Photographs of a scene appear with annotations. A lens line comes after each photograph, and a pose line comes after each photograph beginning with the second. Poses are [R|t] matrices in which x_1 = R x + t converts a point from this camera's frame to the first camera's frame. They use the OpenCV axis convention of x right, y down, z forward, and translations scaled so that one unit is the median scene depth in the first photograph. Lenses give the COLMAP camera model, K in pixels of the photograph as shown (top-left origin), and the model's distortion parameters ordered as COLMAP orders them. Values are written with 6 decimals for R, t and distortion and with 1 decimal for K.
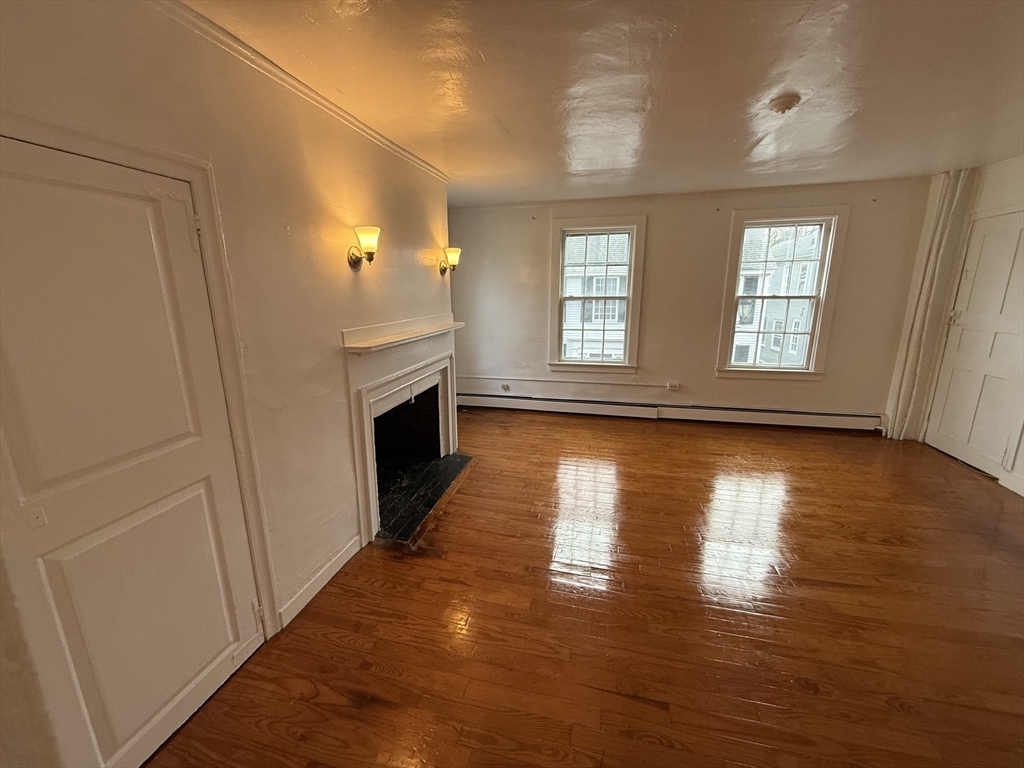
lens RADIAL K [[406.6, 0, 508.1], [0, 406.6, 383.2], [0, 0, 1]] dist [-0.000711, -0.000090]
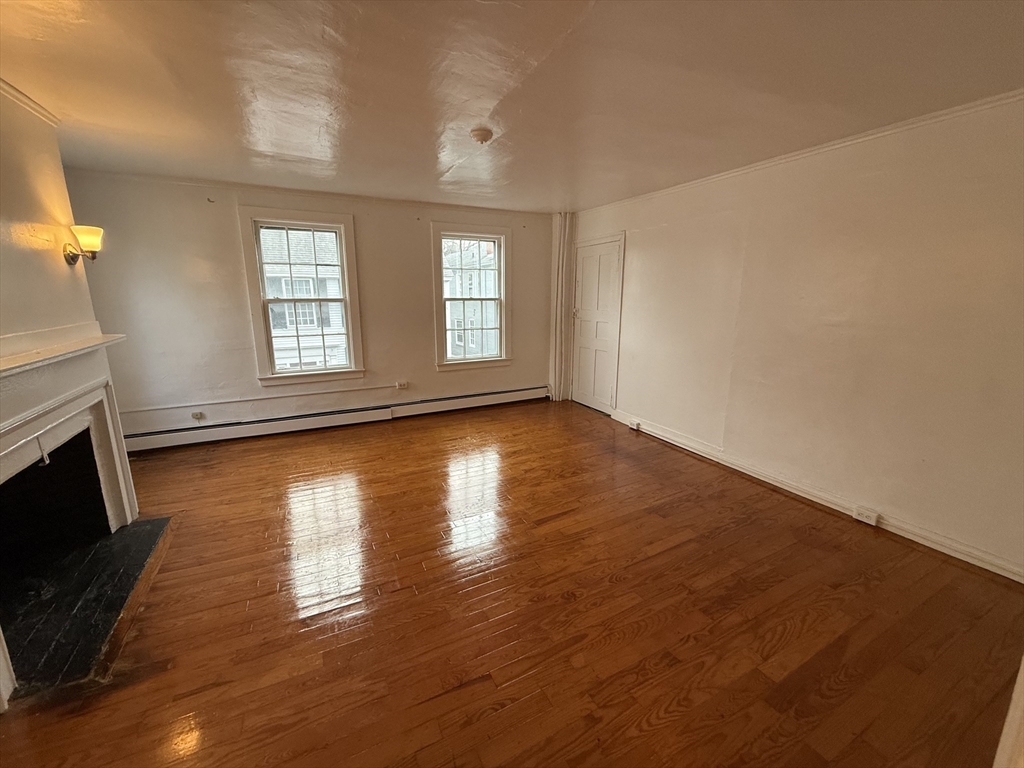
lens RADIAL K [[406.6, 0, 507.4], [0, 406.6, 383.3], [0, 0, 1]] dist [-0.000711, -0.000090]
pose [[0.757030, -0.131575, 0.639995, -0.067813], [0.136937, 0.989710, 0.041494, -0.004109], [-0.638869, 0.056227, 0.767258, 0.041554]]
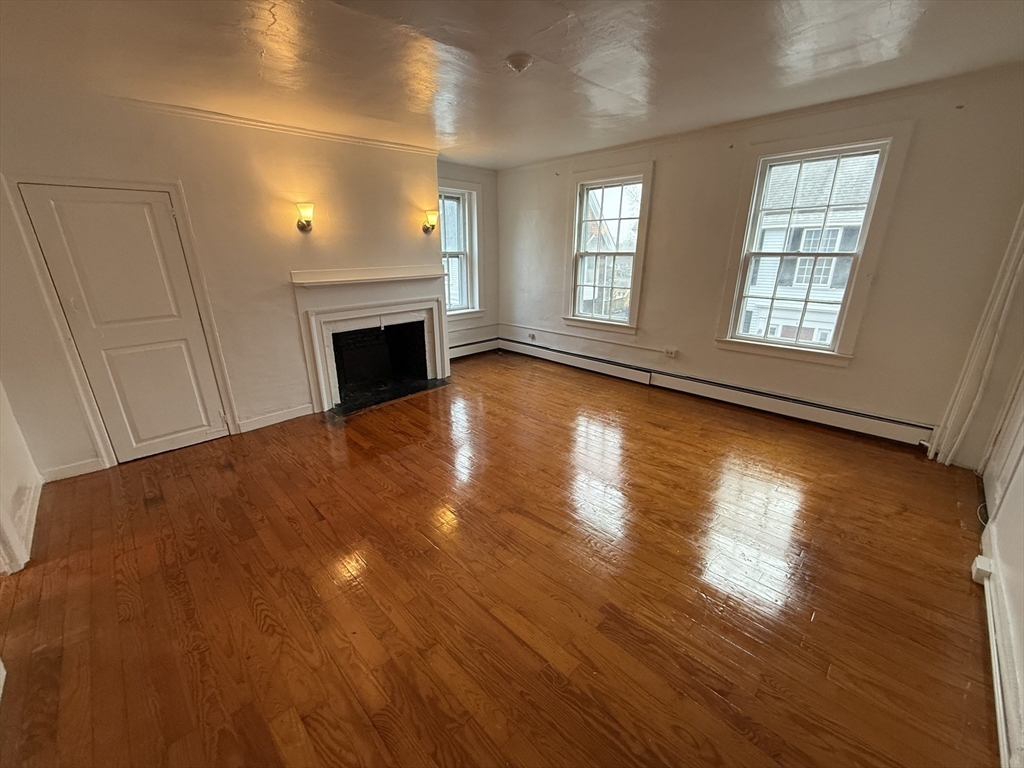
lens RADIAL K [[406.6, 0, 507.9], [0, 406.6, 383.0], [0, 0, 1]] dist [-0.000711, -0.000090]
pose [[0.851397, 0.166819, -0.497287, 0.715860], [-0.116085, 0.984494, 0.131511, -0.004430], [0.511515, -0.054240, 0.857561, 0.021606]]
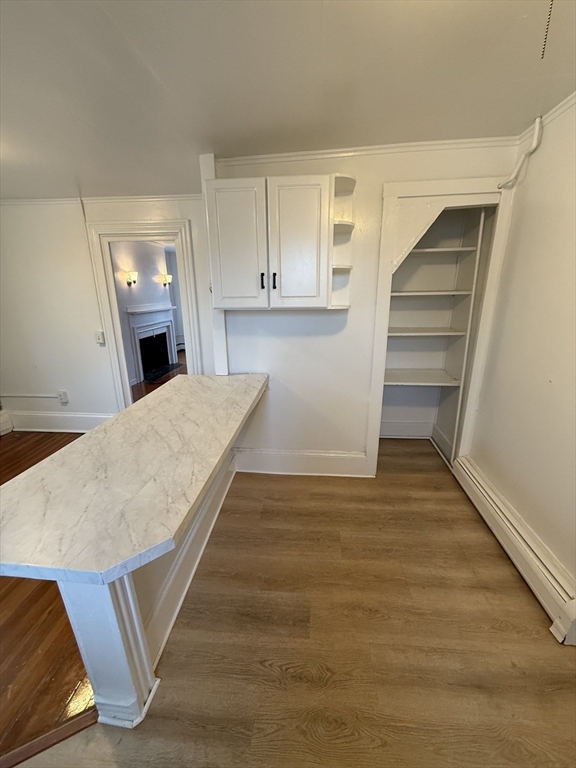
lens RADIAL K [[304.9, 0, 287.0], [0, 304.9, 378.1], [0, 0, 1]] dist [-0.000711, -0.000090]
pose [[0.988688, -0.047501, 0.142263, 0.261144], [0.040340, 0.997789, 0.052810, 0.202594], [-0.144457, -0.046474, 0.988419, -0.880470]]
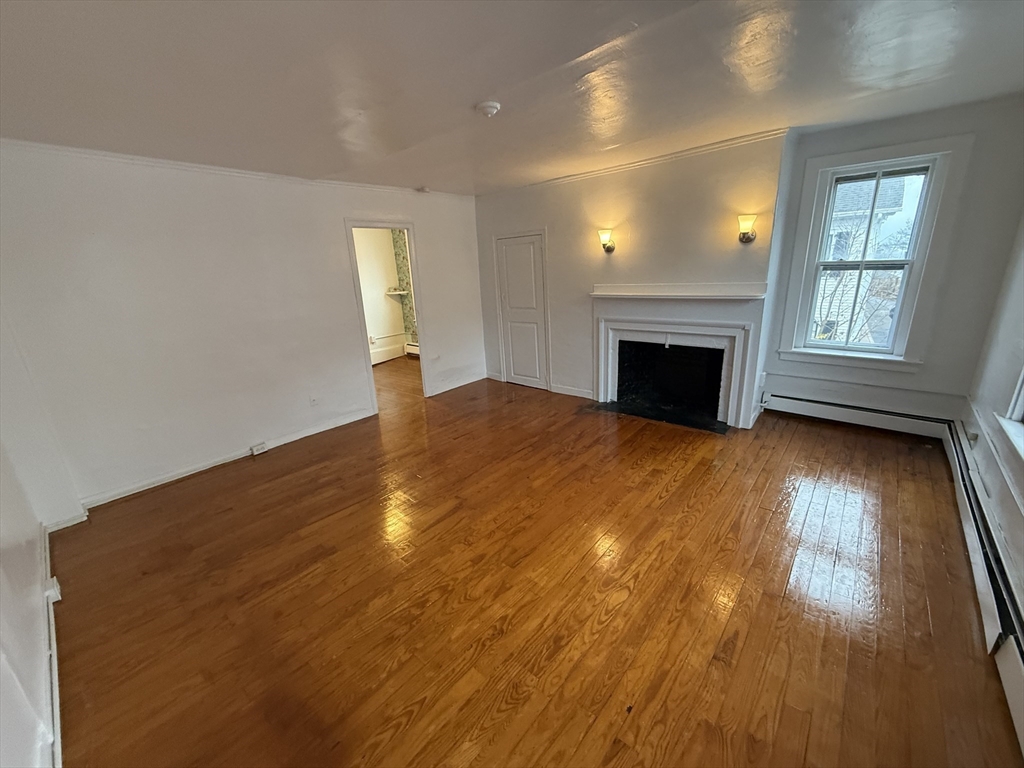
lens RADIAL K [[406.6, 0, 508.8], [0, 406.6, 383.8], [0, 0, 1]] dist [-0.000711, -0.000090]
pose [[-0.457745, 0.285429, -0.842021, 0.976081], [-0.142627, 0.911226, 0.386424, -0.241023], [0.877569, 0.296979, -0.376400, 0.919489]]
